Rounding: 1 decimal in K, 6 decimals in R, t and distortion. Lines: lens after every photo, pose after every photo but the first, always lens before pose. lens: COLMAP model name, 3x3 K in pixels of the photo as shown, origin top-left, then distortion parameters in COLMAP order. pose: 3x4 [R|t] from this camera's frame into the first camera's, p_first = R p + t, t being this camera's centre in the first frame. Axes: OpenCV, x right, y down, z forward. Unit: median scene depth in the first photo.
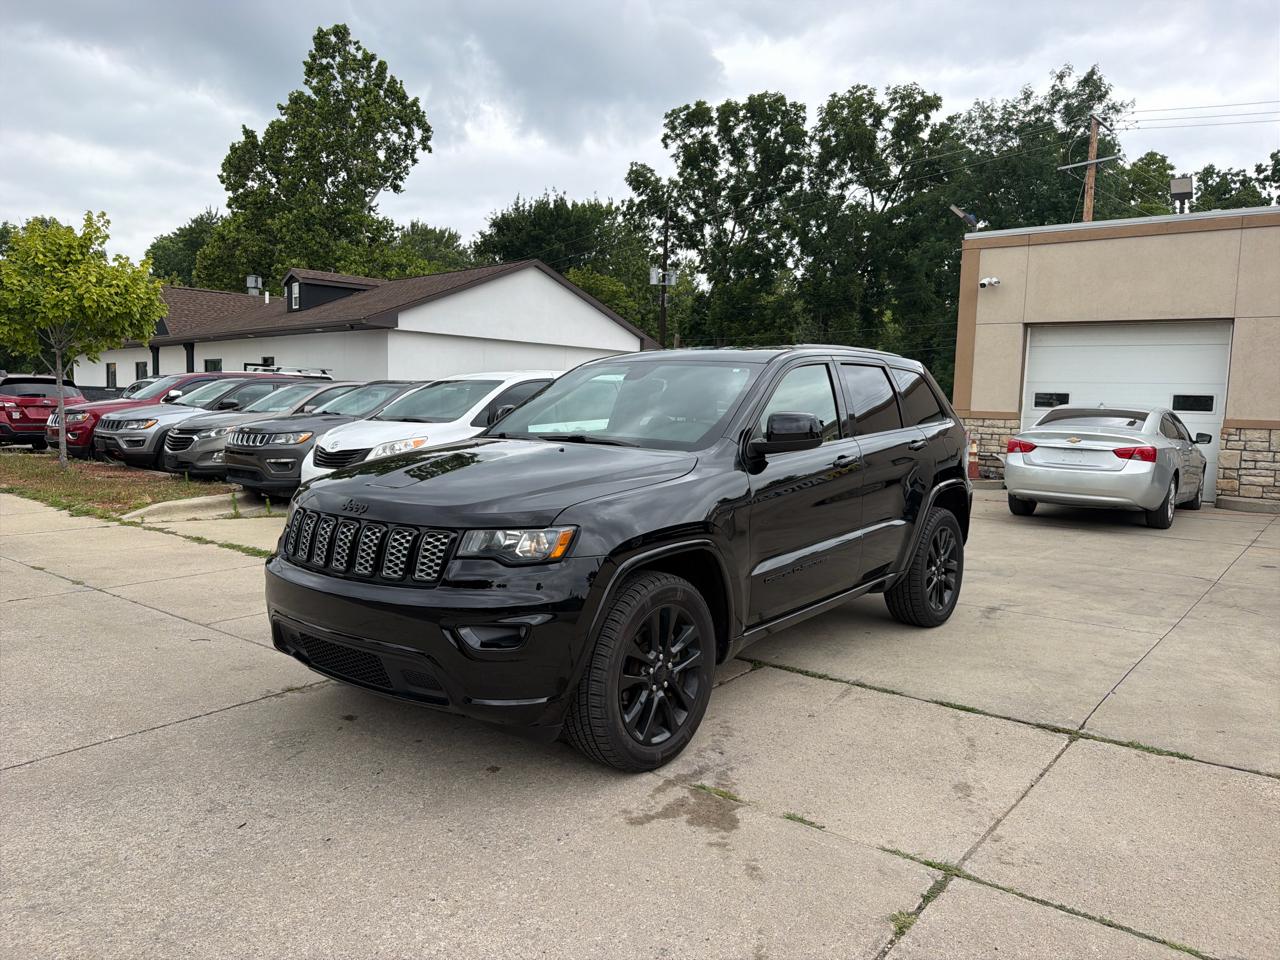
lens RADIAL K [[901.1, 0, 635.8], [0, 901.1, 475.3], [0, 0, 1]] dist [0.023900, -0.030156]
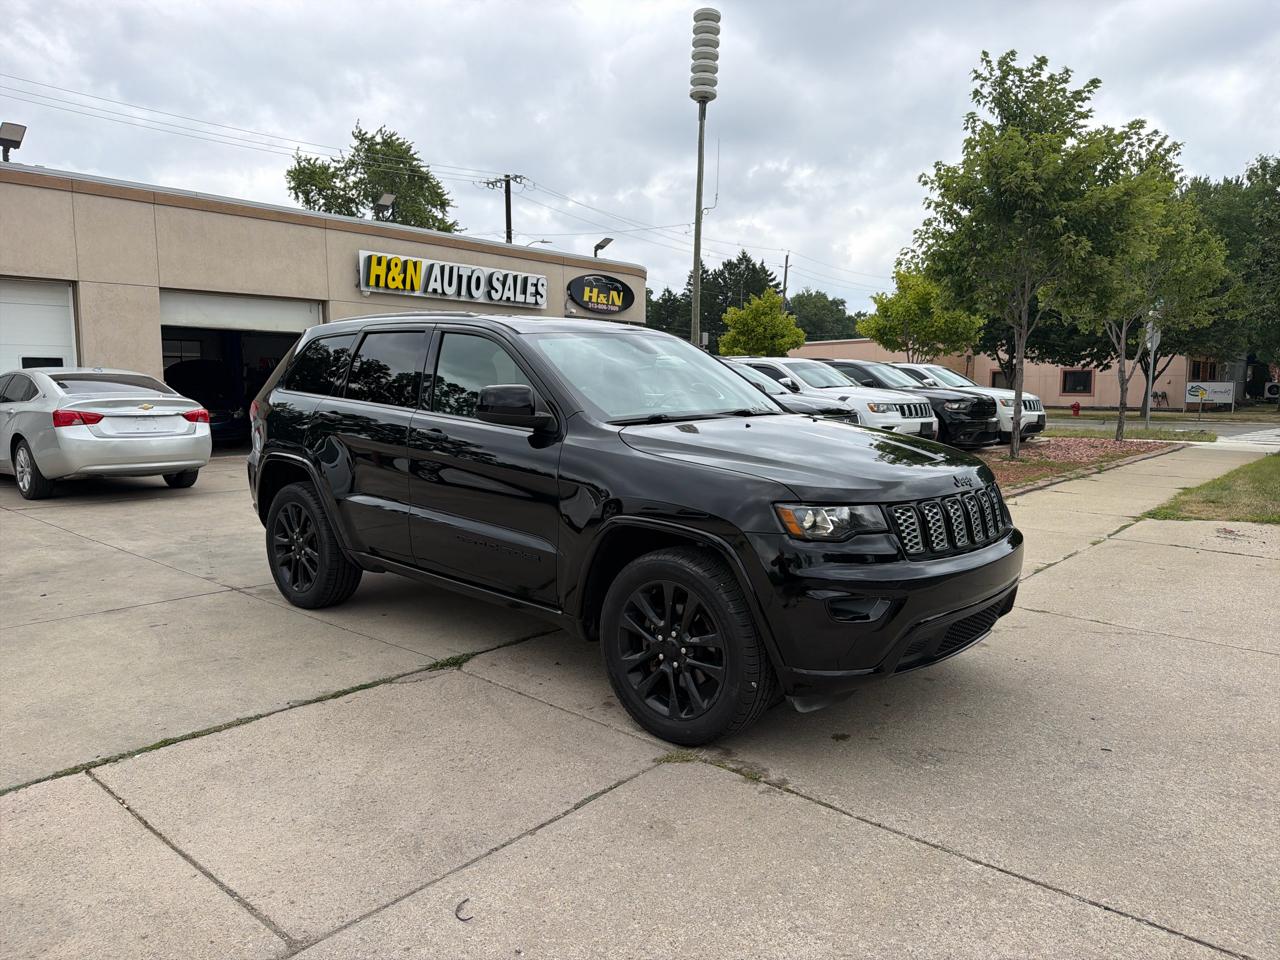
lens RADIAL K [[901.1, 0, 635.6], [0, 901.1, 524.3], [0, 0, 1]] dist [0.023900, -0.030156]
pose [[0.048400, -0.178651, 0.982721, -0.444334], [0.080805, 0.981350, 0.174422, -0.041970], [-0.995554, 0.070967, 0.061934, 0.432026]]
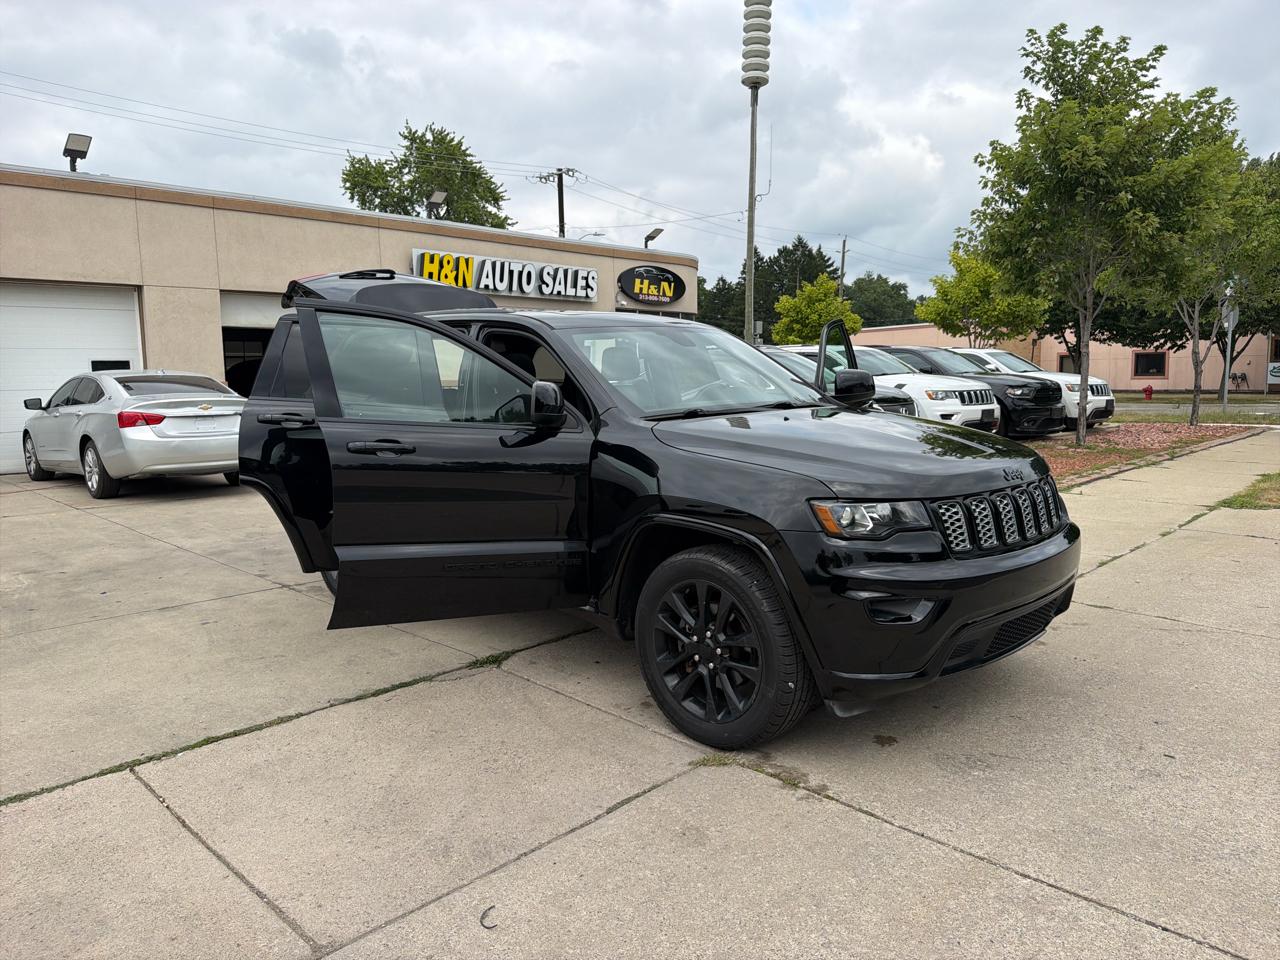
lens RADIAL K [[901.1, 0, 632.2], [0, 901.1, 524.5], [0, 0, 1]] dist [0.023900, -0.030156]
pose [[0.111825, -0.188630, 0.975661, -0.436714], [0.100290, 0.978948, 0.177771, -0.042302], [-0.988654, 0.077970, 0.128389, 0.424382]]
